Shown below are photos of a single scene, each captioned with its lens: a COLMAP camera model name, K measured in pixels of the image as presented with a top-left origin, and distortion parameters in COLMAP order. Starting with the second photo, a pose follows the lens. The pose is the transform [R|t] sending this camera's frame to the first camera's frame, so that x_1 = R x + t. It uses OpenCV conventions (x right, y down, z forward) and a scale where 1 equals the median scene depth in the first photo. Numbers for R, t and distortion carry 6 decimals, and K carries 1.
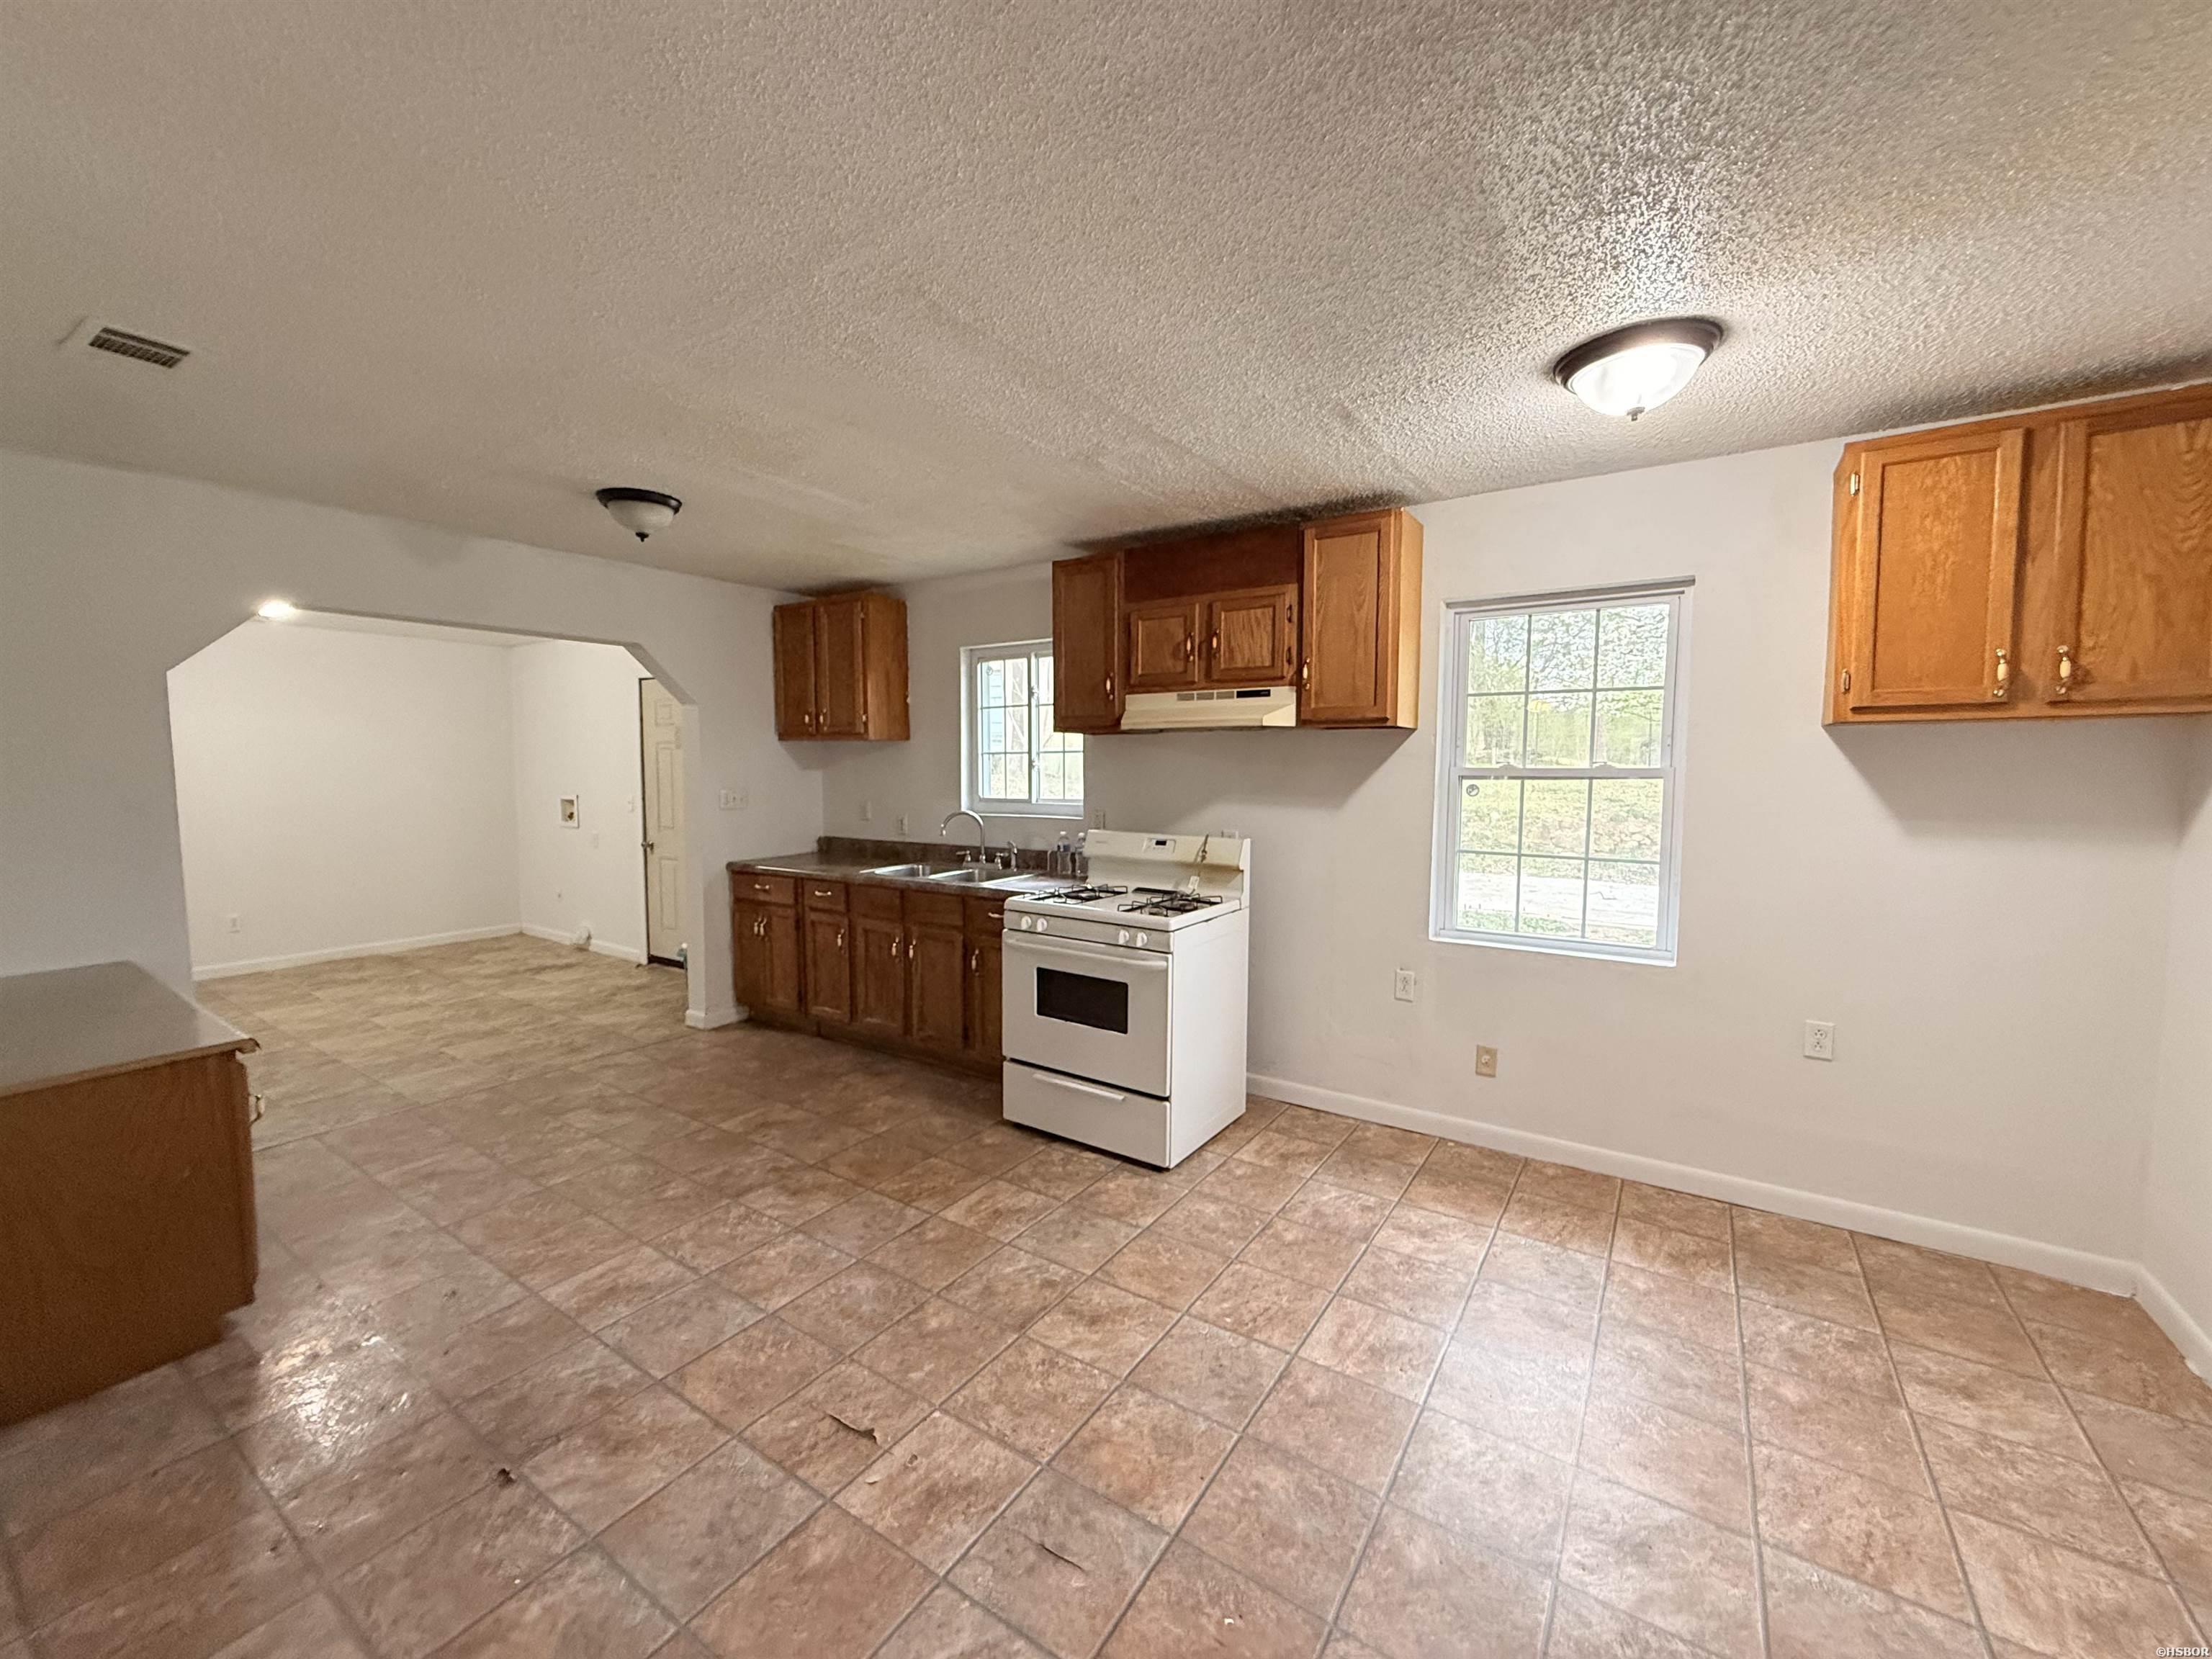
lens RADIAL K [[885.4, 0, 1105.7], [0, 885.4, 818.7], [0, 0, 1]] dist [-0.000784, 0.000765]
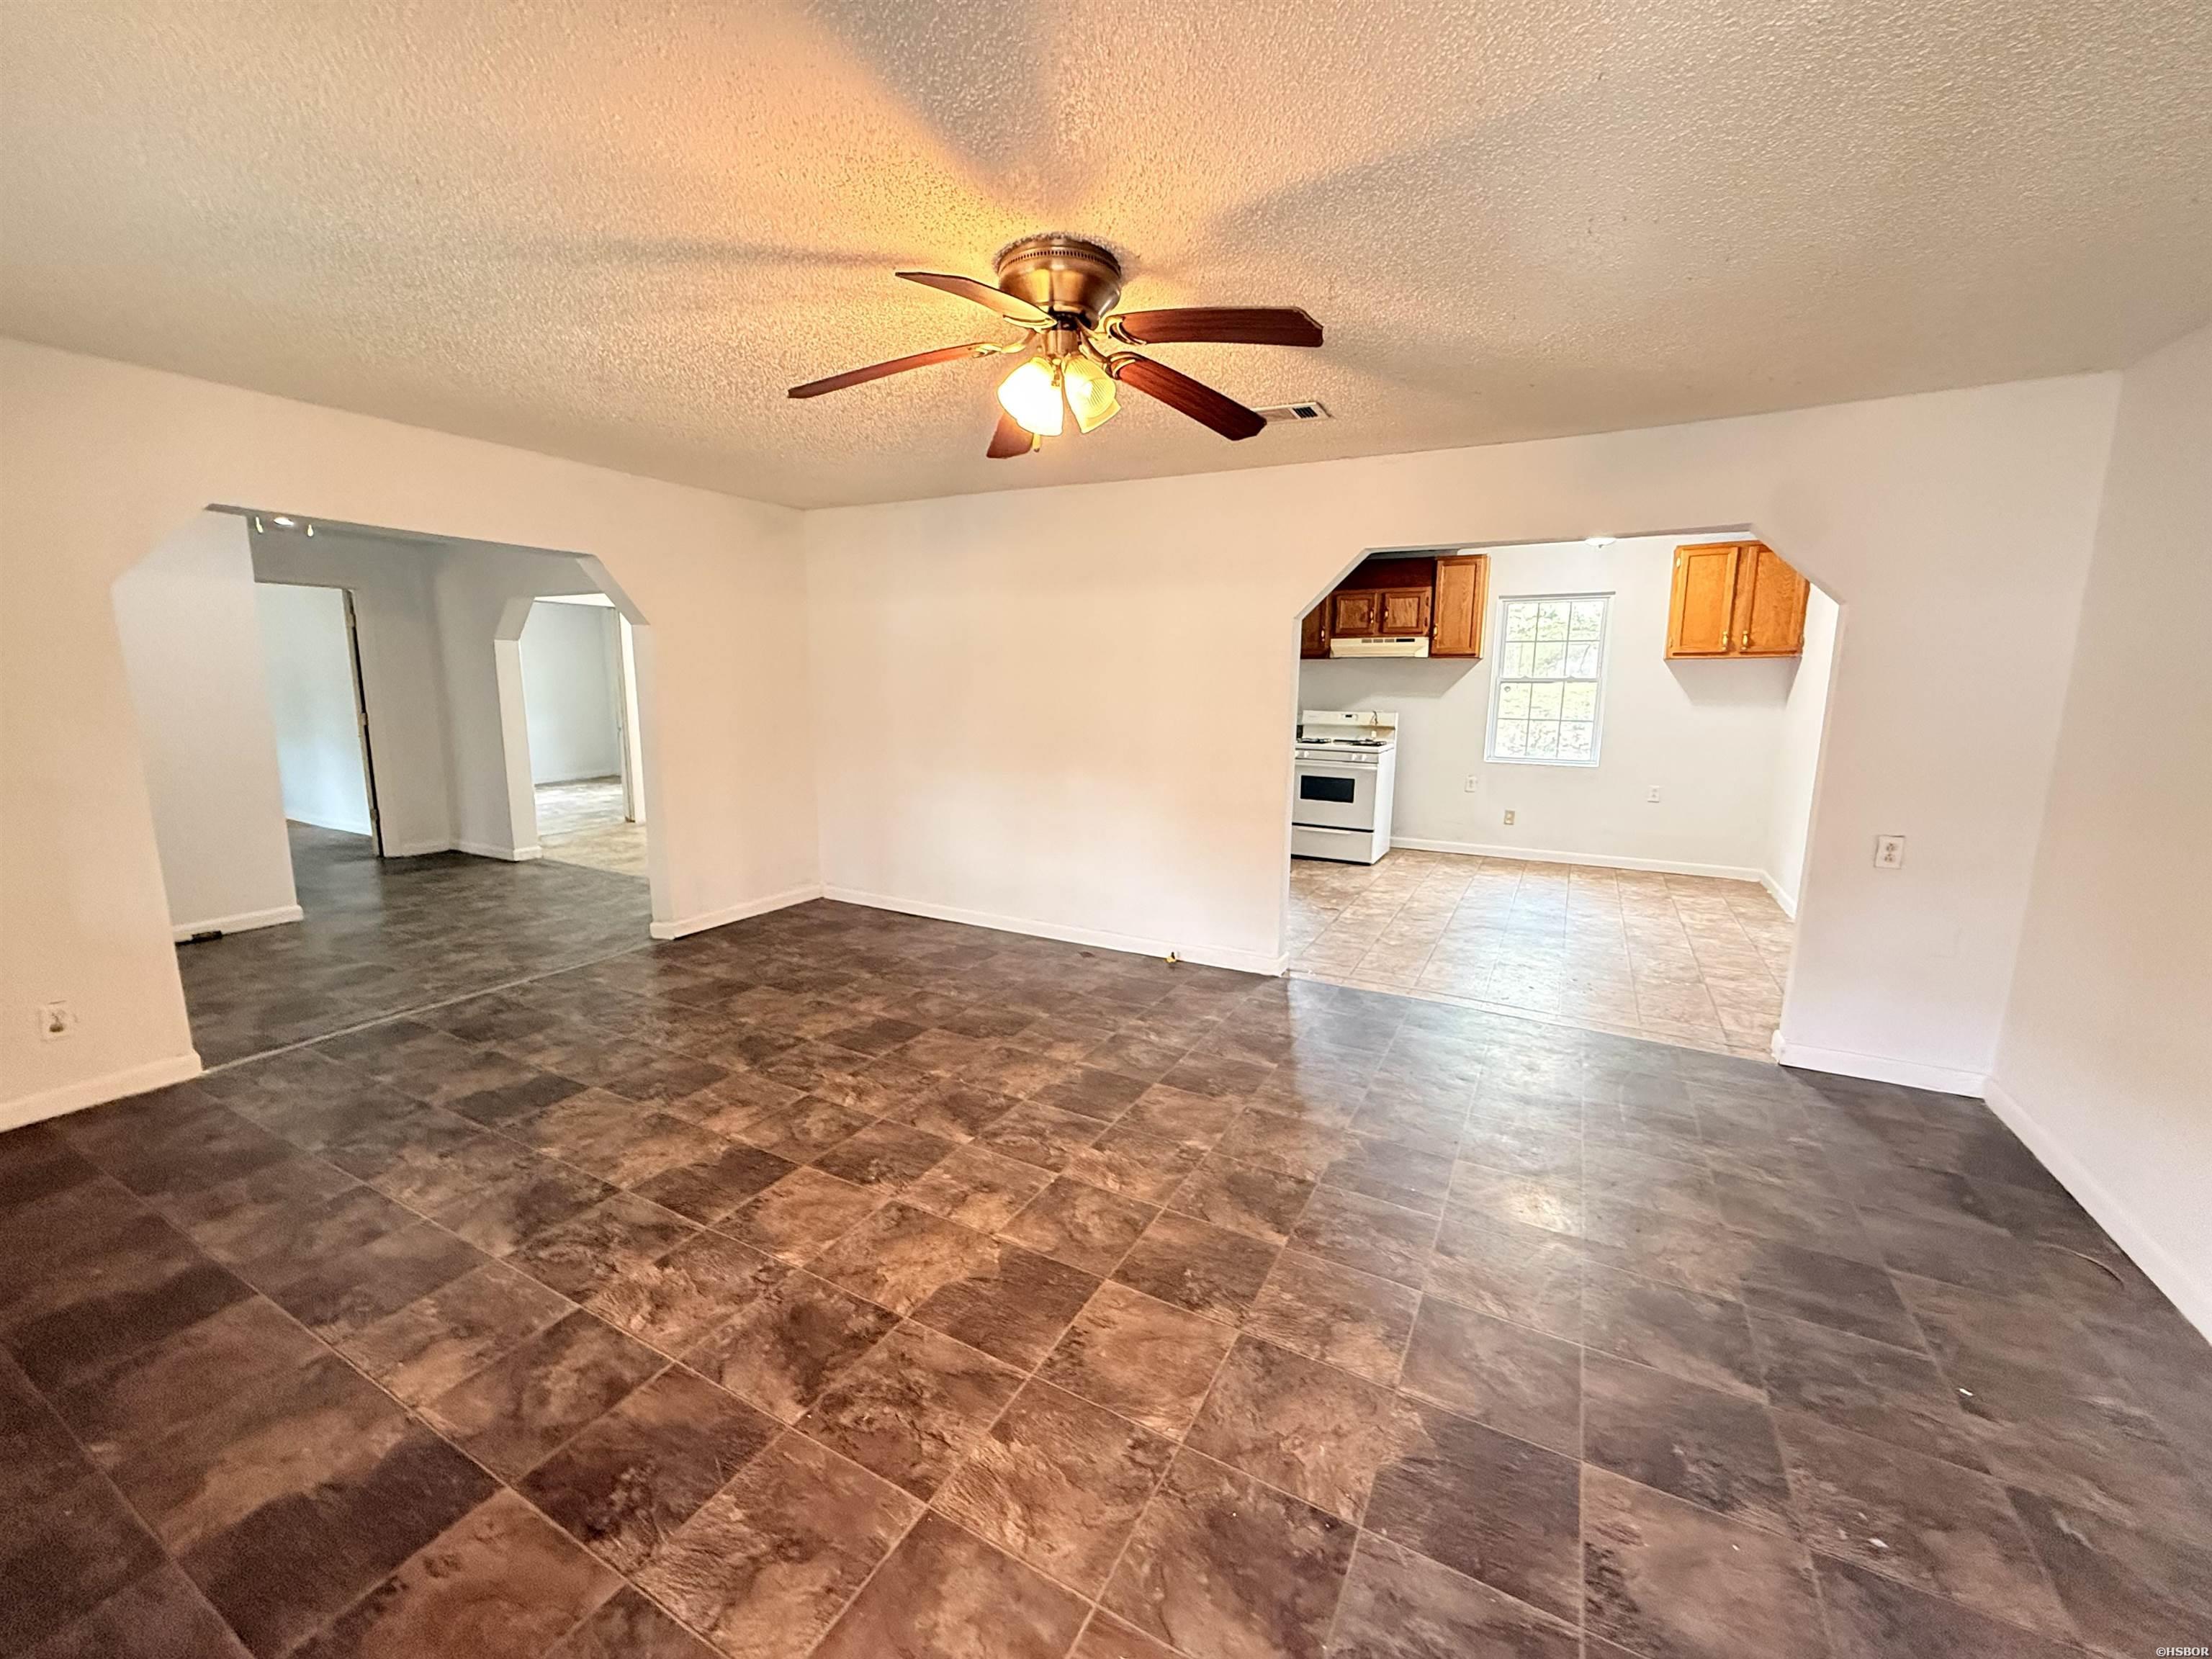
lens RADIAL K [[885.4, 0, 1102.9], [0, 885.4, 824.1], [0, 0, 1]] dist [-0.000784, 0.000765]
pose [[0.995858, -0.011898, 0.090142, -0.724801], [0.003041, 0.995205, 0.097763, 0.078761], [-0.090873, -0.097084, 0.991119, -1.004366]]
